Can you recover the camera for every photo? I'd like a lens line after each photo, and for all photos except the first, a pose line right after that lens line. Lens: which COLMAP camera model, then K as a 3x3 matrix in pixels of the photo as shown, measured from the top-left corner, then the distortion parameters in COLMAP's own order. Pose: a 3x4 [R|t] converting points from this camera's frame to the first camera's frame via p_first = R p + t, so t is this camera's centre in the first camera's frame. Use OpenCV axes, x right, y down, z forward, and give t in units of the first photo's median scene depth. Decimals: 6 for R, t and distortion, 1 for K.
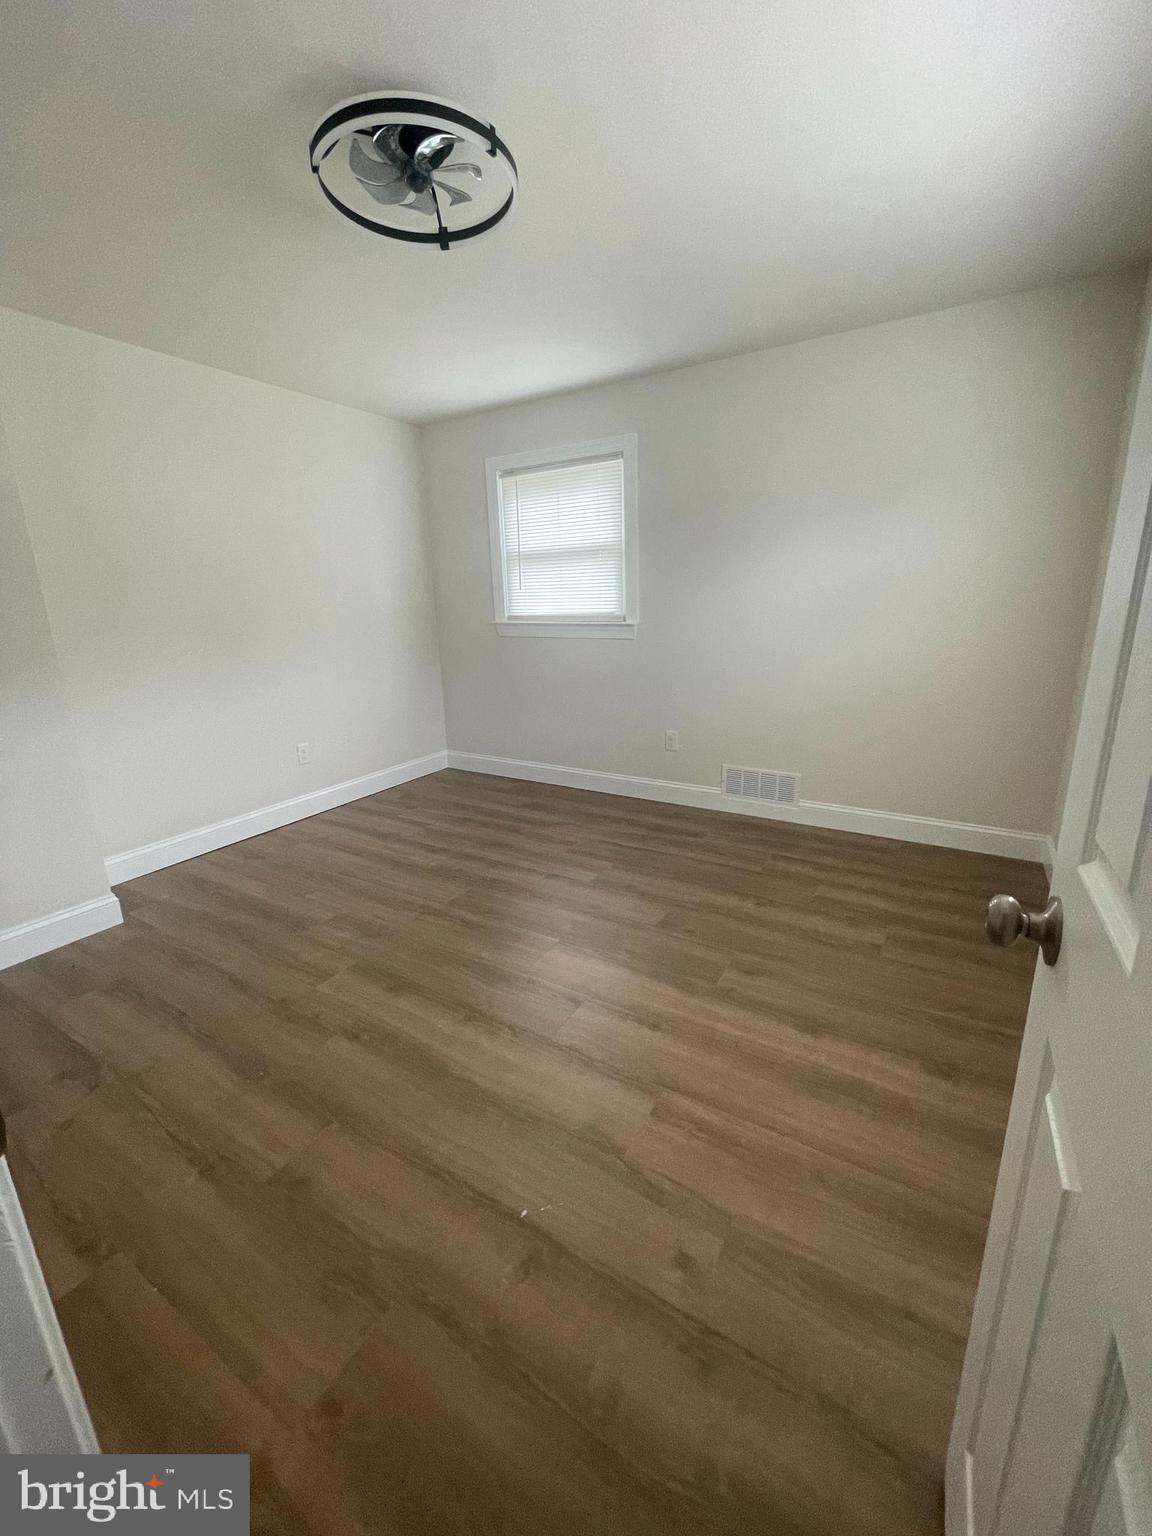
lens RADIAL K [[620.7, 0, 576.8], [0, 620.7, 760.3], [0, 0, 1]] dist [-0.000989, 0.000137]
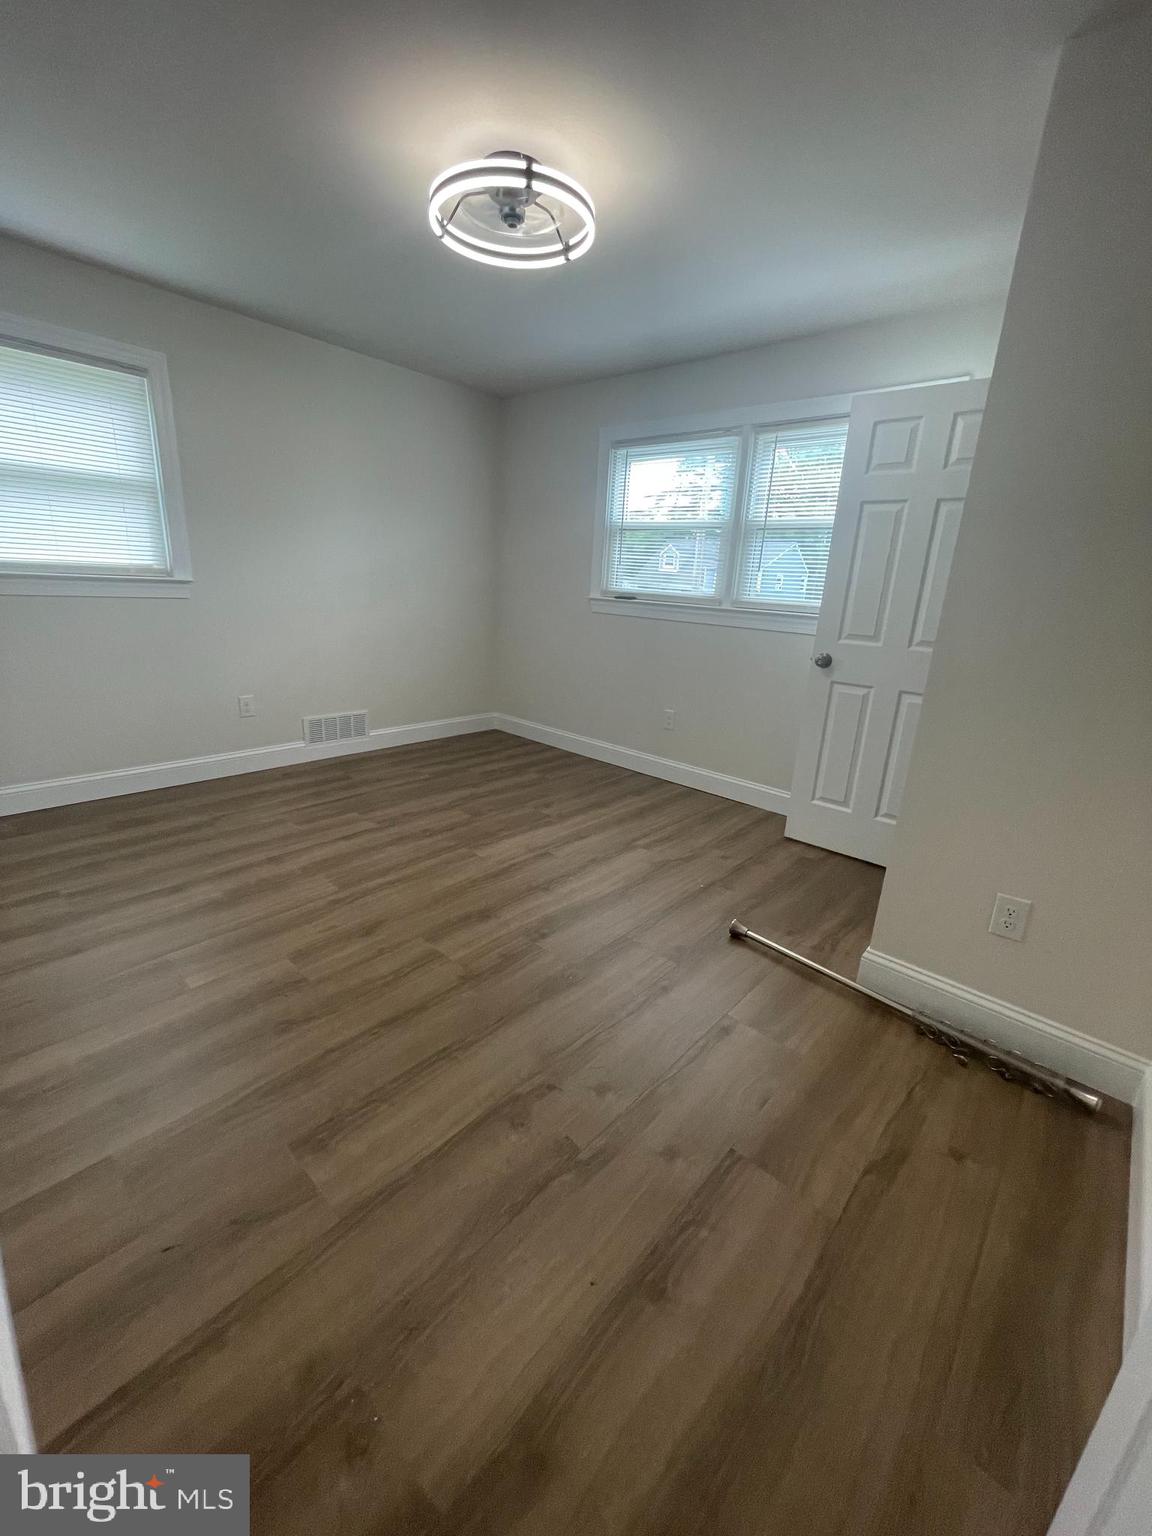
lens RADIAL K [[620.7, 0, 576.4], [0, 620.7, 762.2], [0, 0, 1]] dist [-0.000989, 0.000137]
pose [[0.181640, -0.246483, 0.951973, -1.362909], [0.191565, 0.958400, 0.211596, -0.106810], [-0.964526, 0.143931, 0.221301, 0.616876]]
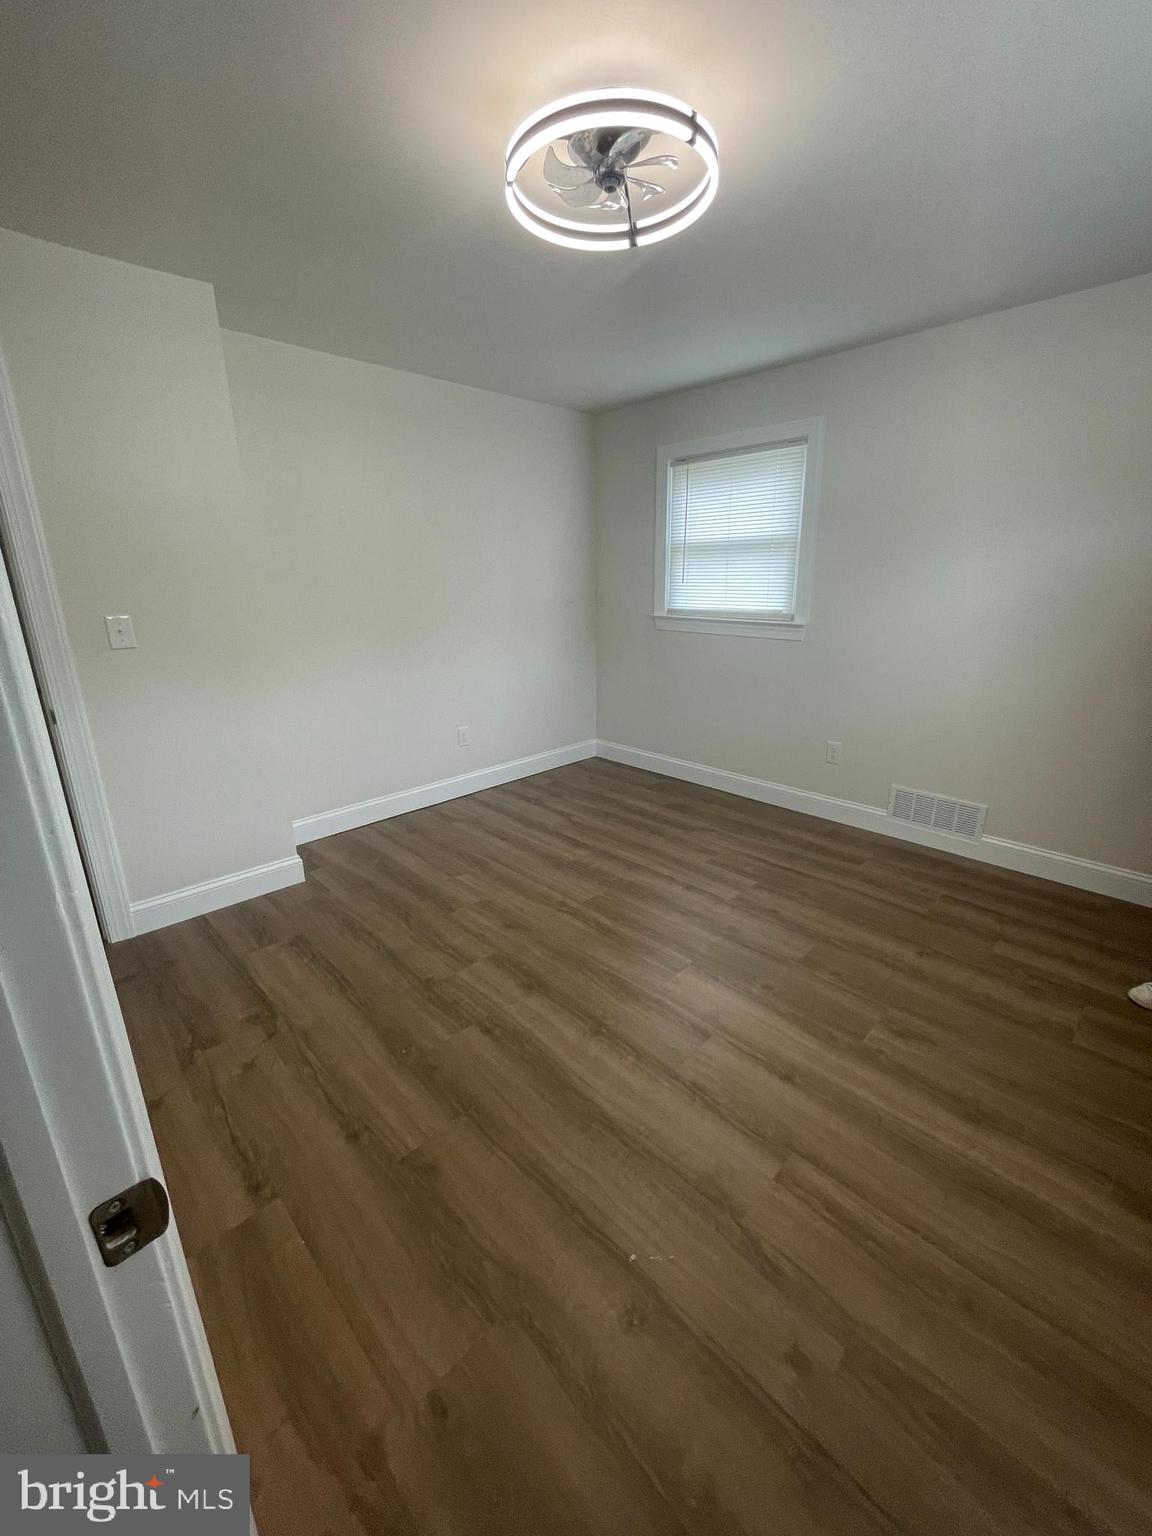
lens RADIAL K [[620.7, 0, 578.1], [0, 620.7, 759.4], [0, 0, 1]] dist [-0.000989, 0.000137]
pose [[0.969533, 0.085290, -0.229633, -0.006912], [-0.076663, 0.995984, 0.046248, -0.069533], [0.232655, -0.027234, 0.972178, 0.026513]]
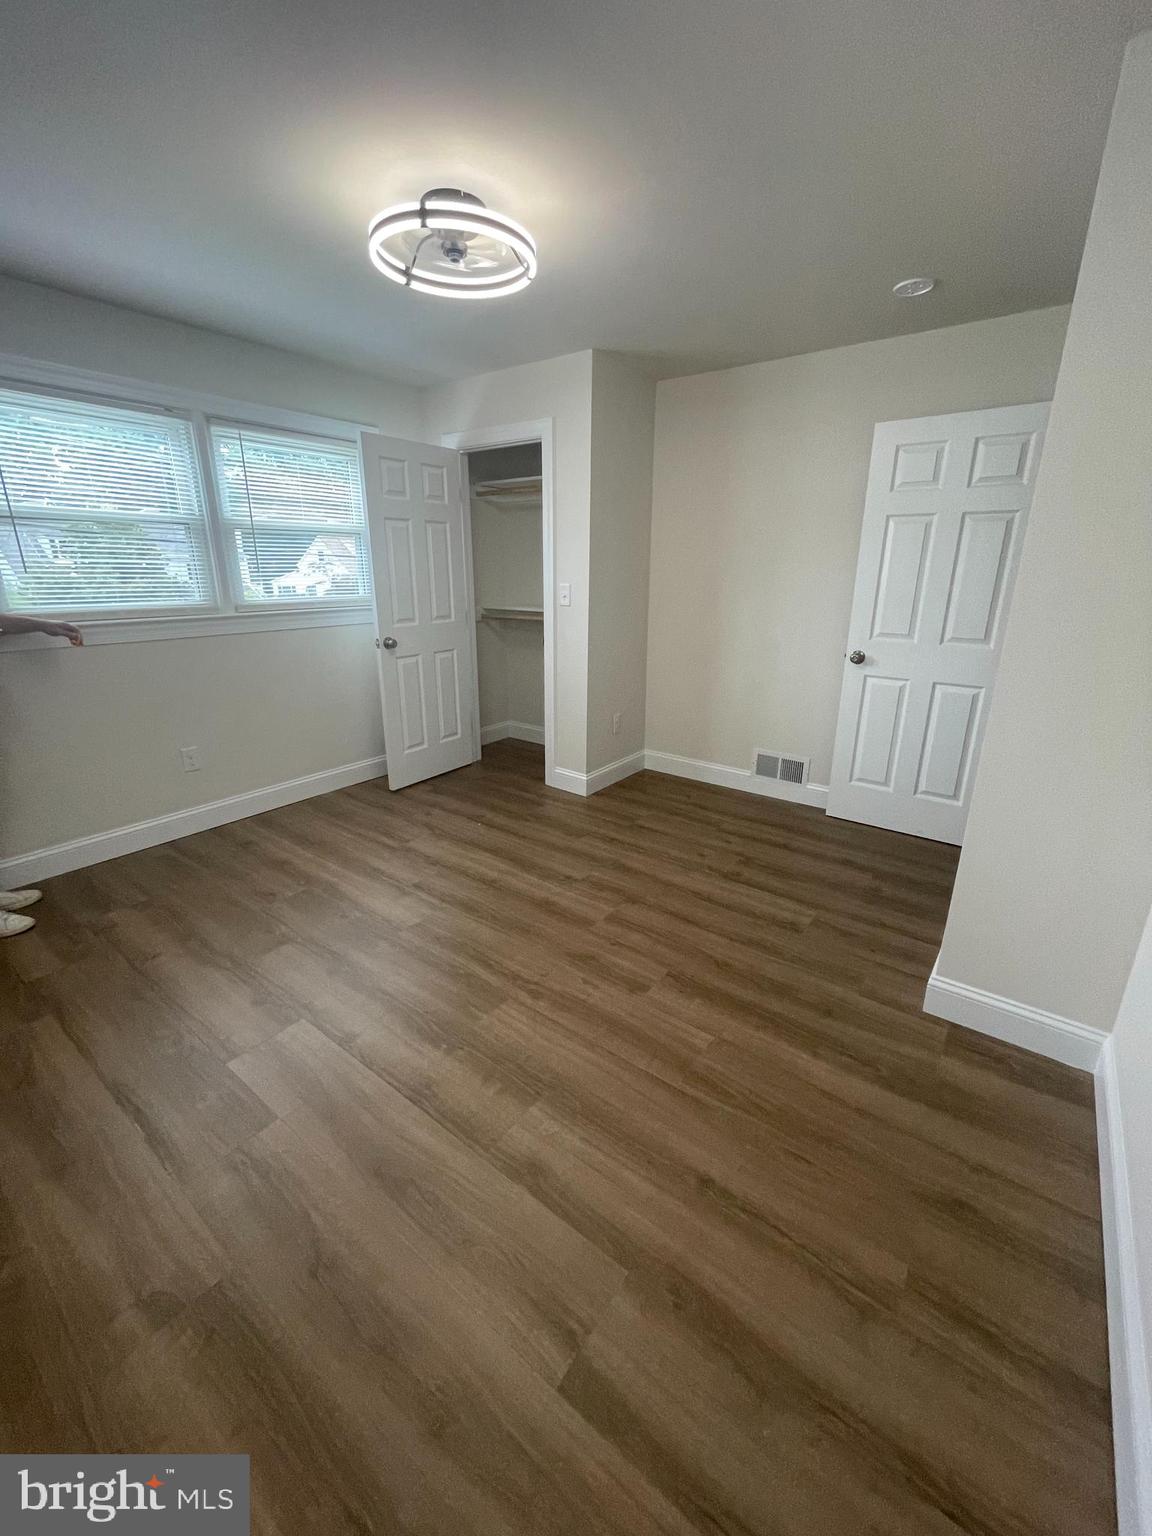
lens RADIAL K [[620.7, 0, 577.3], [0, 620.7, 764.6], [0, 0, 1]] dist [-0.000989, 0.000137]
pose [[-0.995096, -0.008303, 0.098569, -0.516149], [0.045920, 0.843820, 0.534658, -0.584581], [-0.087614, 0.536562, -0.839300, 2.079877]]
